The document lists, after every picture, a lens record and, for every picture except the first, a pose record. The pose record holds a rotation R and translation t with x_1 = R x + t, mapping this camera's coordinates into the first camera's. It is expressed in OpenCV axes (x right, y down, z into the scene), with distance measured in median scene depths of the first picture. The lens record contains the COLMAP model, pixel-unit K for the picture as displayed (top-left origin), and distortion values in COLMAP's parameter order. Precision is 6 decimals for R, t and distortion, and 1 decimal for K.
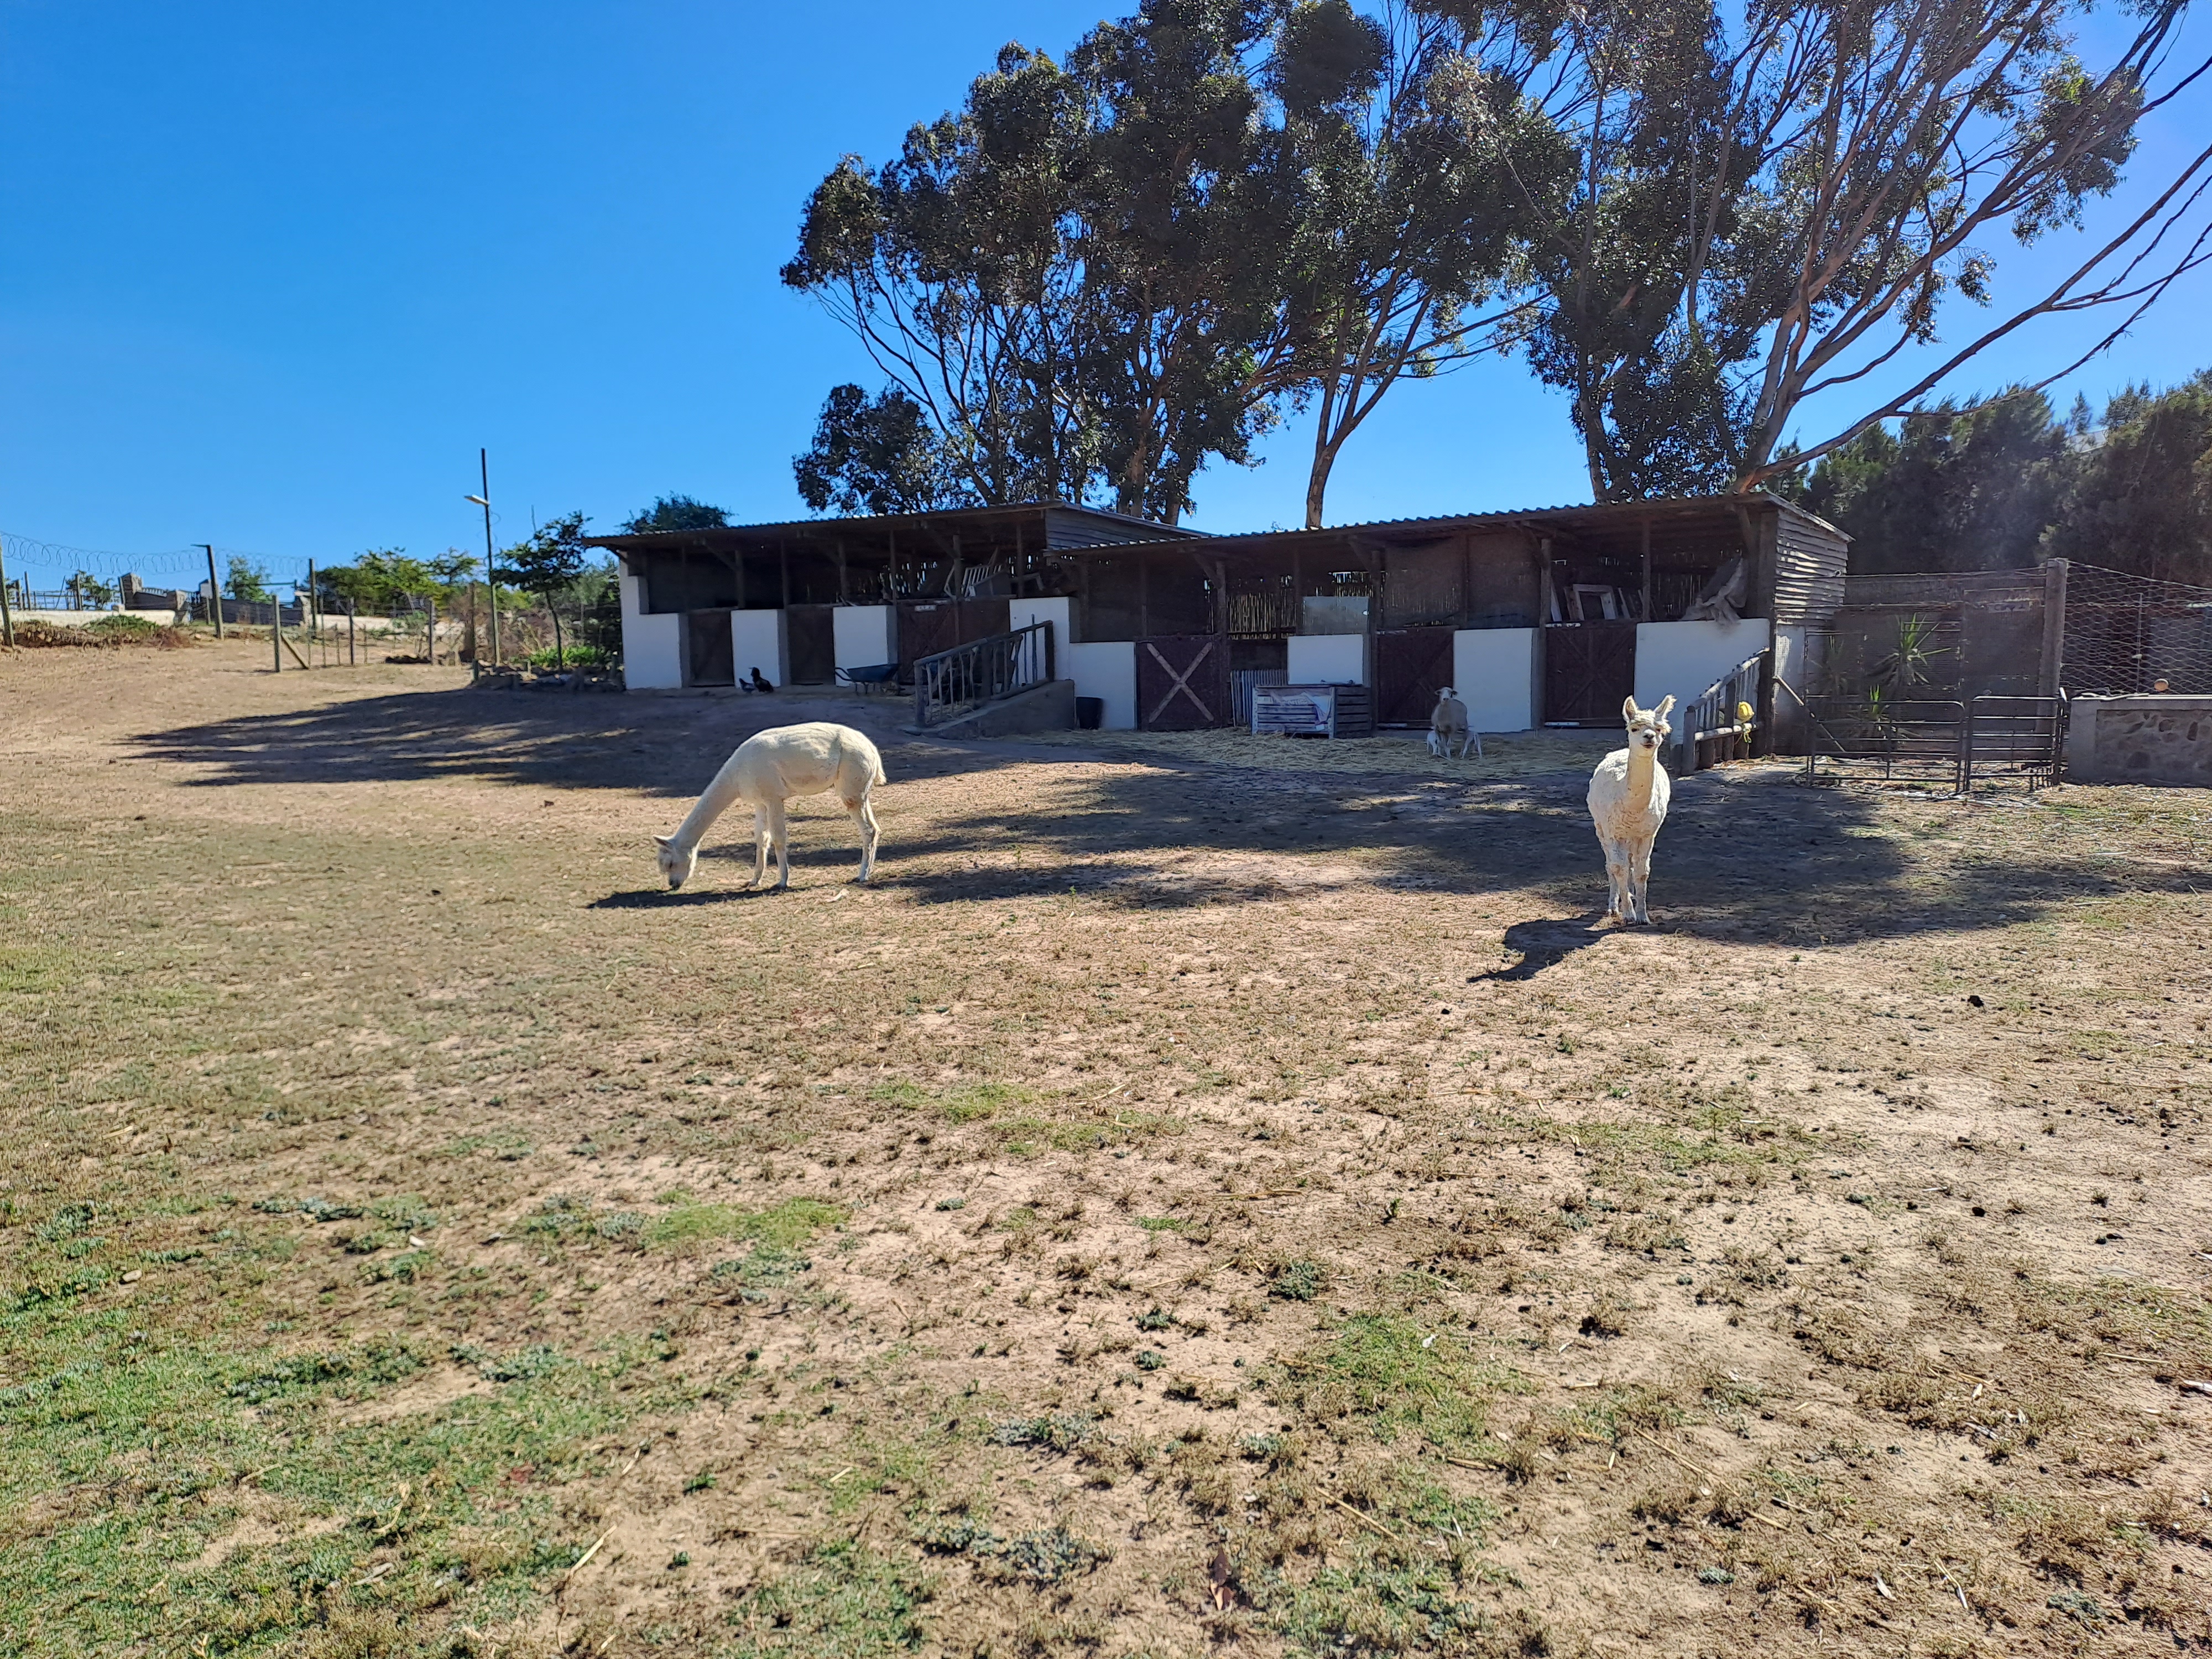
lens RADIAL K [[1607.3, 0, 1106.0], [0, 1607.3, 829.5], [0, 0, 1]] dist [0.104148, -0.090990]
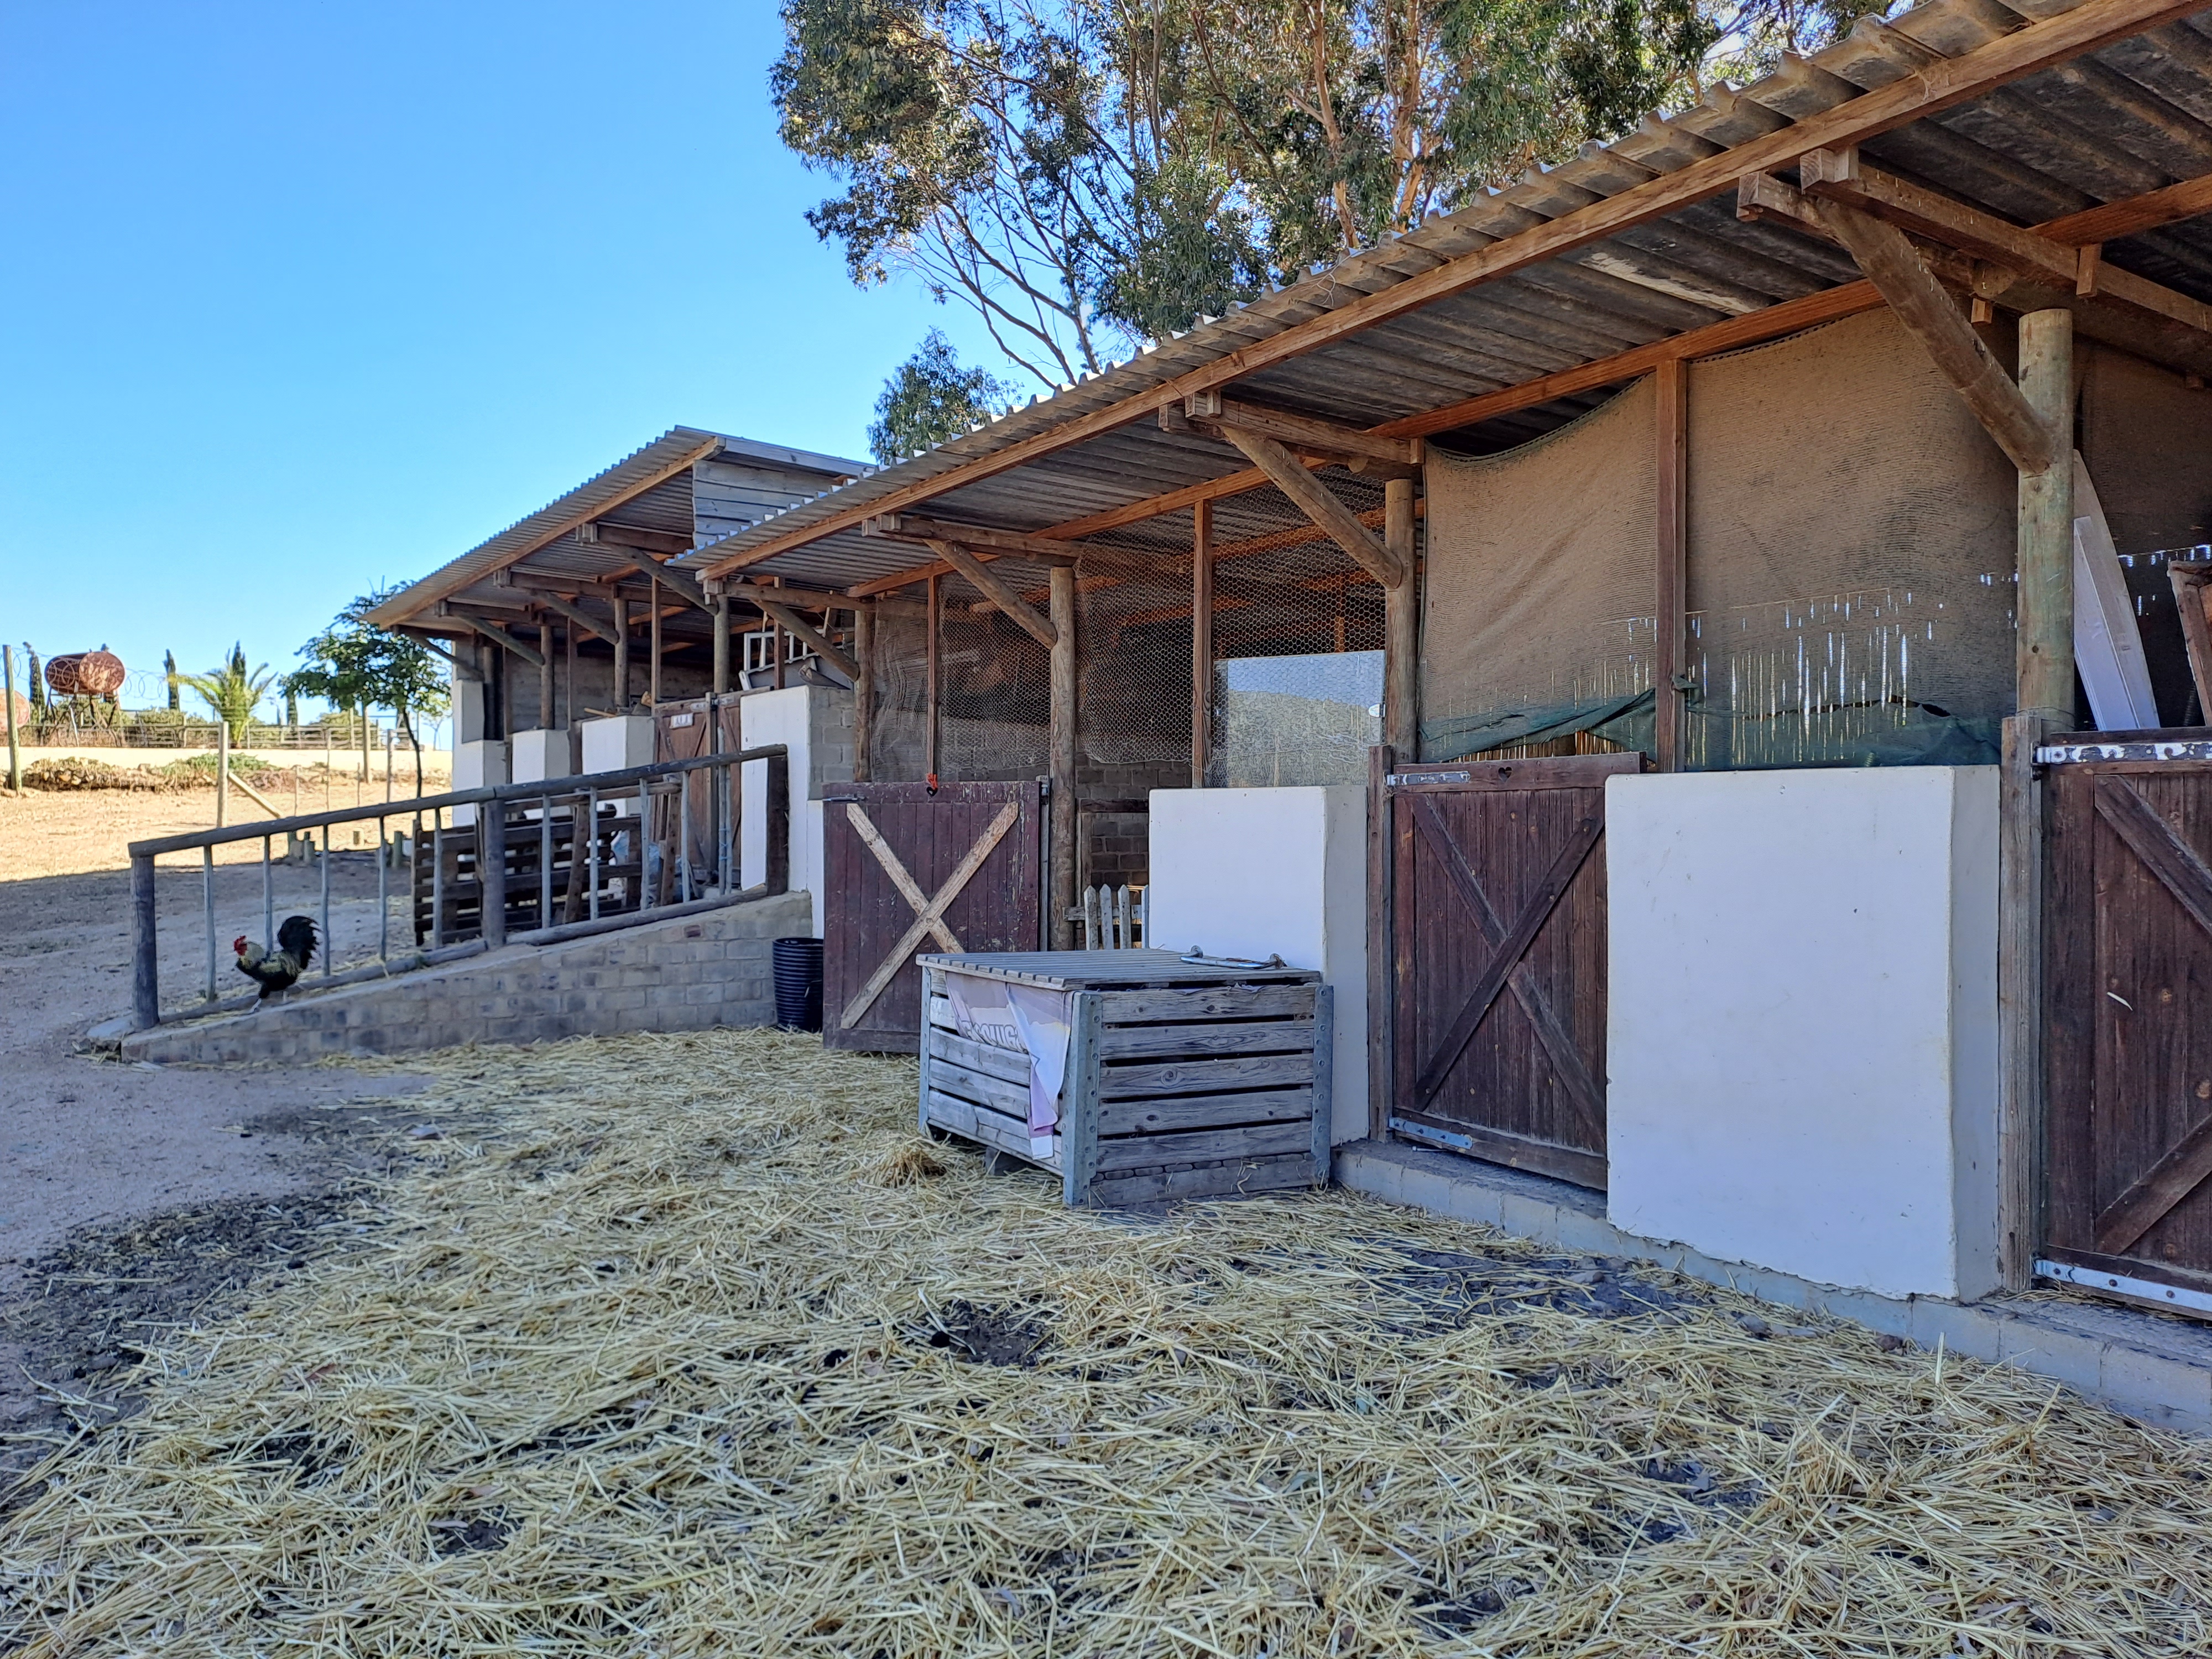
lens RADIAL K [[1607.3, 0, 1106.0], [0, 1607.3, 829.5], [0, 0, 1]] dist [0.104148, -0.090990]
pose [[0.906737, 0.019123, -0.421262, 0.217674], [-0.055303, 0.995736, -0.073835, -0.082885], [0.418054, 0.090246, 0.903929, 0.669130]]
